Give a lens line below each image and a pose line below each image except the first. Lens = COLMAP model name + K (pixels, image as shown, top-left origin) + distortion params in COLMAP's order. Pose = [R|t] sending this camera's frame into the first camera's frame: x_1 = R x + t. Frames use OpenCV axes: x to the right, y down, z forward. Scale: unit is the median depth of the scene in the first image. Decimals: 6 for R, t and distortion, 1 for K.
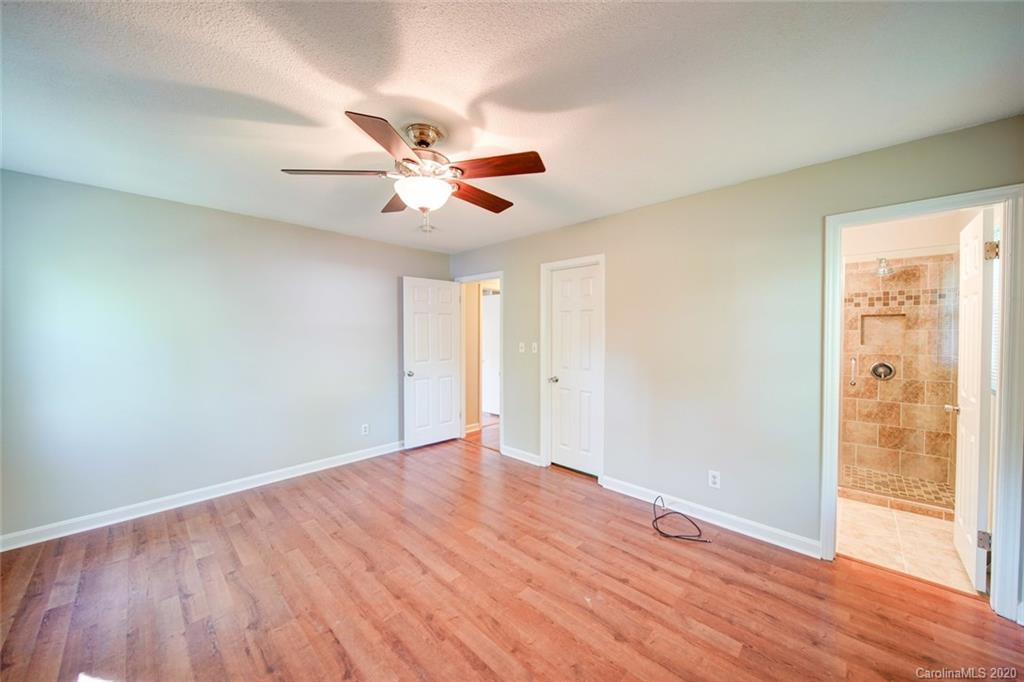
lens RADIAL K [[360.6, 0, 511.7], [0, 360.6, 338.5], [0, 0, 1]] dist [0.001896, -0.001902]
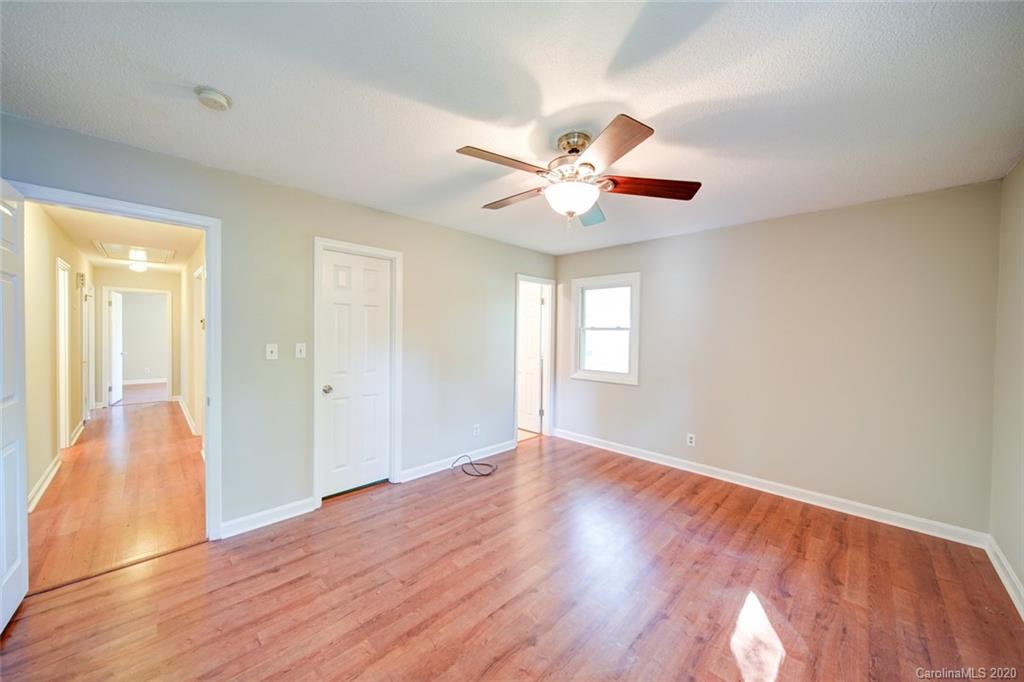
lens RADIAL K [[360.6, 0, 511.7], [0, 360.6, 338.5], [0, 0, 1]] dist [0.001896, -0.001902]
pose [[0.018154, -0.016595, 0.999697, -0.795761], [0.000859, 0.999862, 0.016582, -0.011732], [-0.999835, 0.000557, 0.018166, 0.713070]]
